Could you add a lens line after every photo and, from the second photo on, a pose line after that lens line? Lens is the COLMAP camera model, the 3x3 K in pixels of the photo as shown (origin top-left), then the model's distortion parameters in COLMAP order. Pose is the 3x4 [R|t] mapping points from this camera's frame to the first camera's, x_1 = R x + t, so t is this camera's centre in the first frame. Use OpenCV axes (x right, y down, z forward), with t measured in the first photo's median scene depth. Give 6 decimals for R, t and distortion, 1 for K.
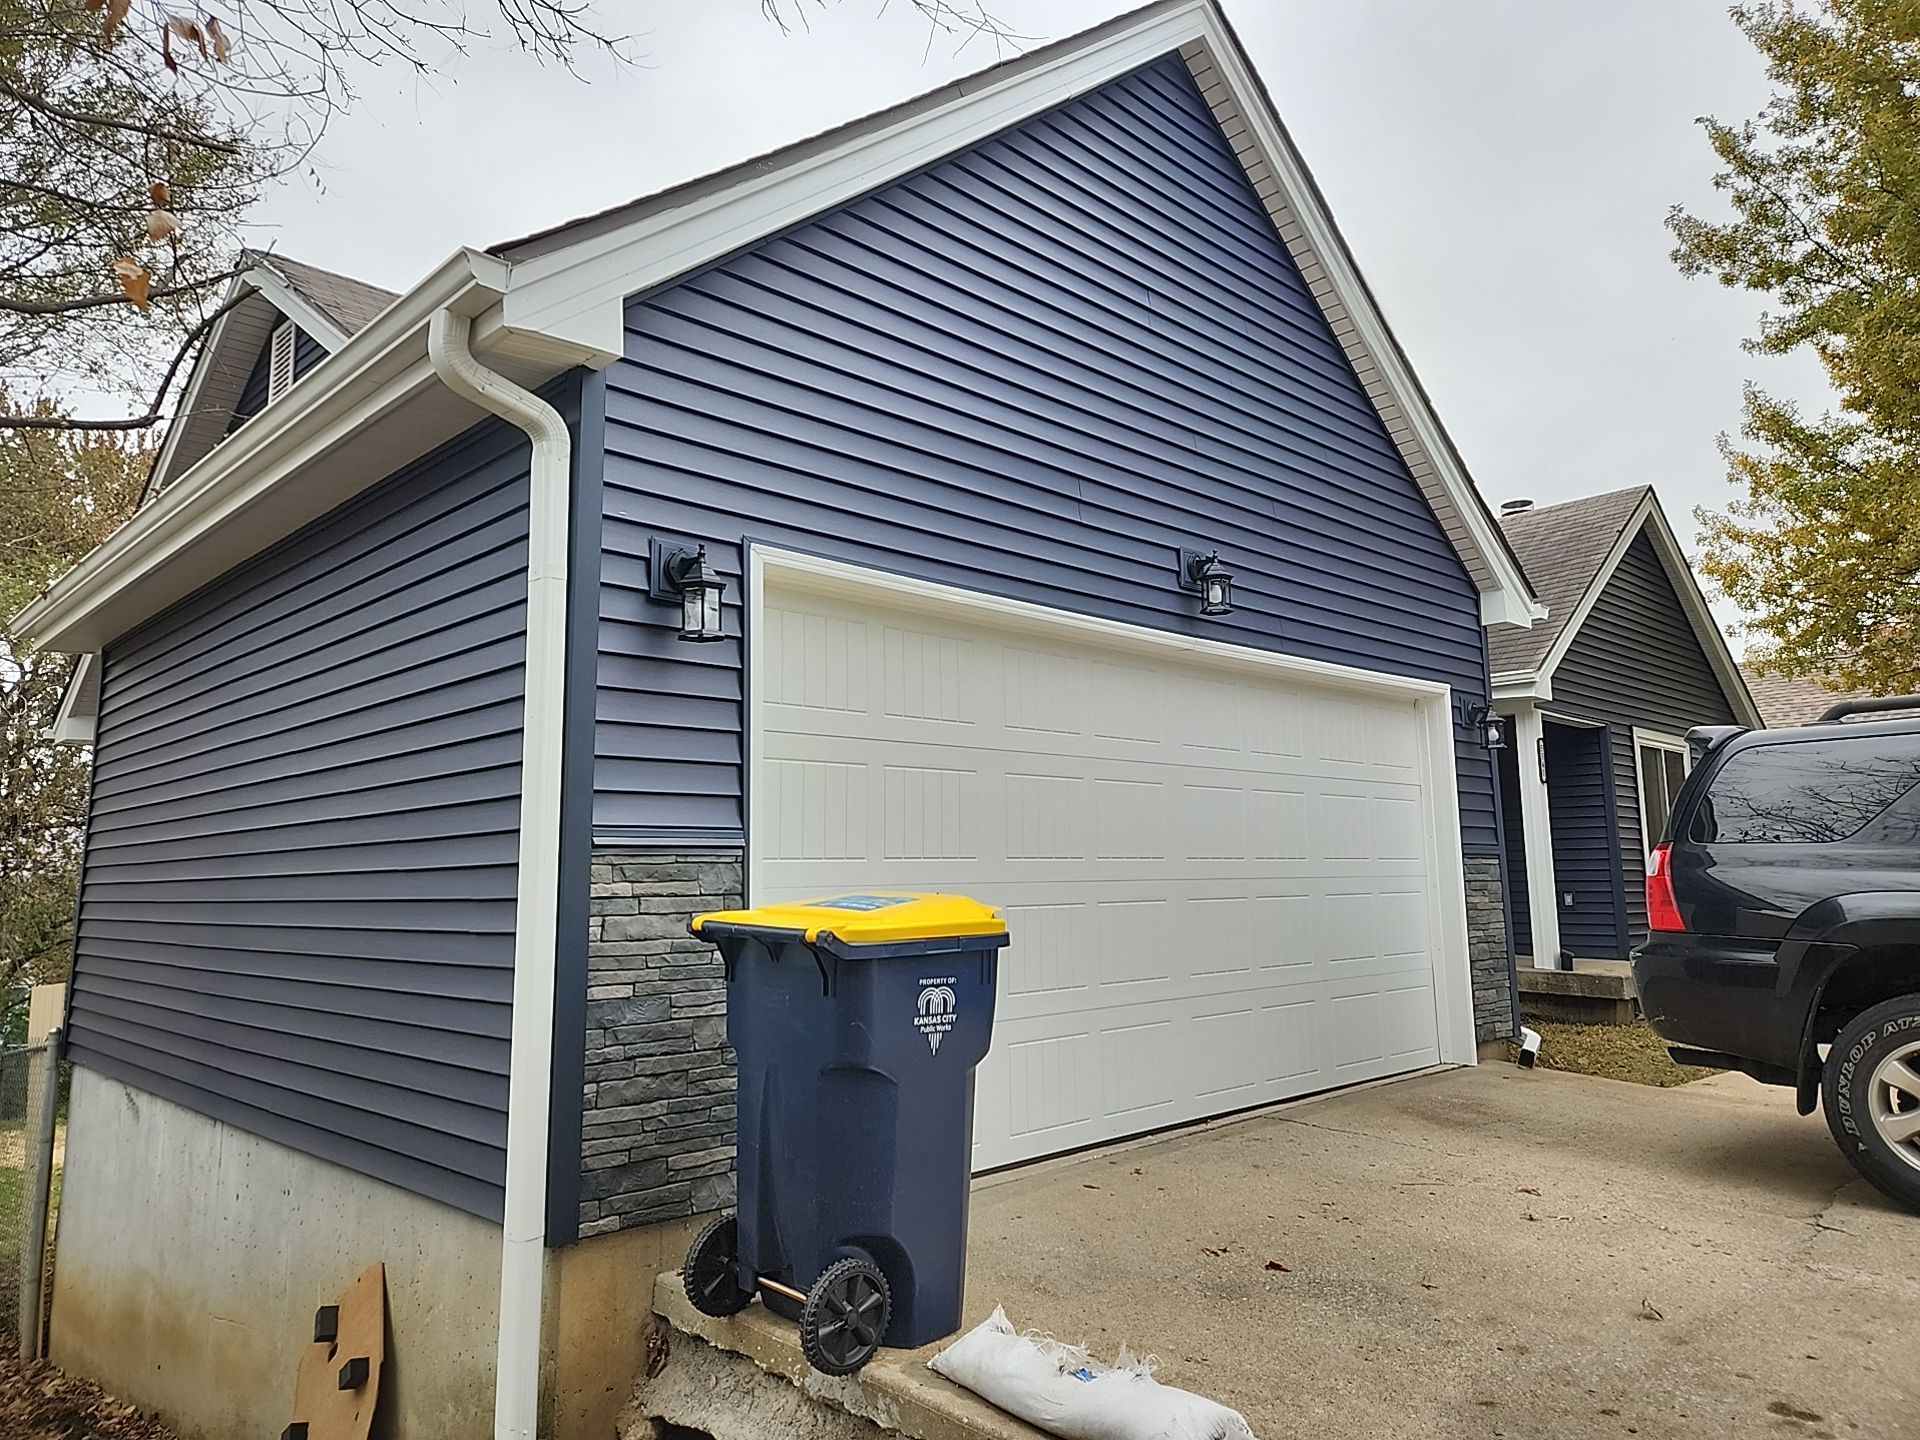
lens RADIAL K [[1283.9, 0, 969.4], [0, 1283.9, 713.9], [0, 0, 1]] dist [0.089053, -0.109906]
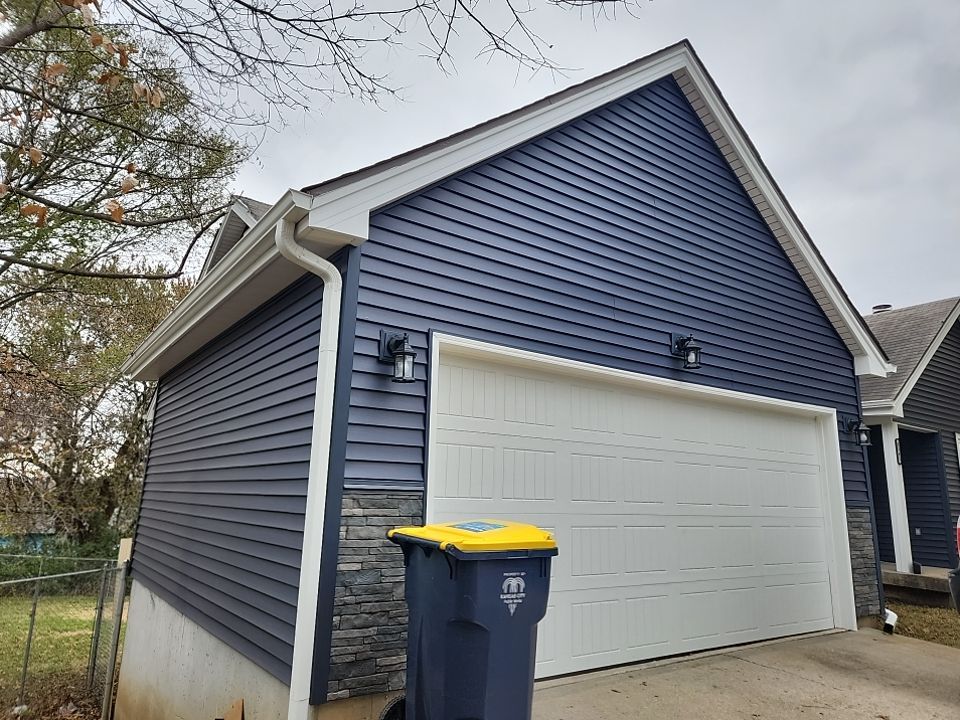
lens RADIAL K [[640.9, 0, 479.7], [0, 640.9, 364.3], [0, 0, 1]] dist [0.063994, -0.053531]
pose [[0.986166, 0.006903, -0.165614, 0.053041], [-0.019105, 0.997207, -0.072200, -0.013708], [0.164653, 0.074365, 0.983544, 0.059033]]
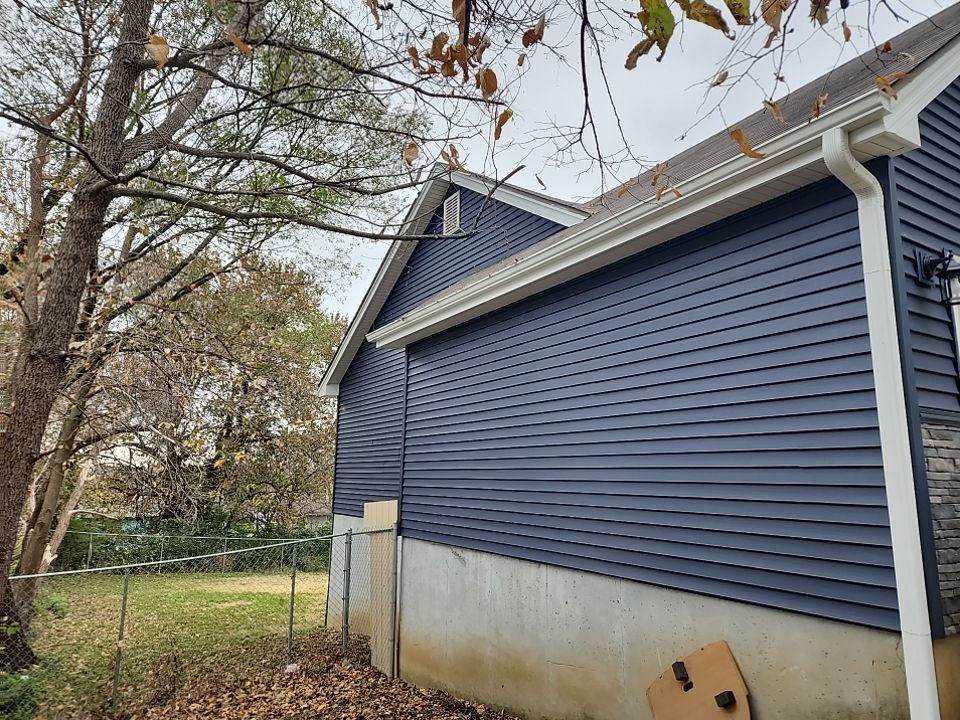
lens RADIAL K [[628.1, 0, 479.3], [0, 628.1, 384.7], [0, 0, 1]] dist [0.050019, -0.042576]
pose [[0.977116, -0.009857, -0.212481, -0.551143], [0.006253, 0.999825, -0.017626, 0.053593], [0.212617, 0.015894, 0.977006, 0.007242]]
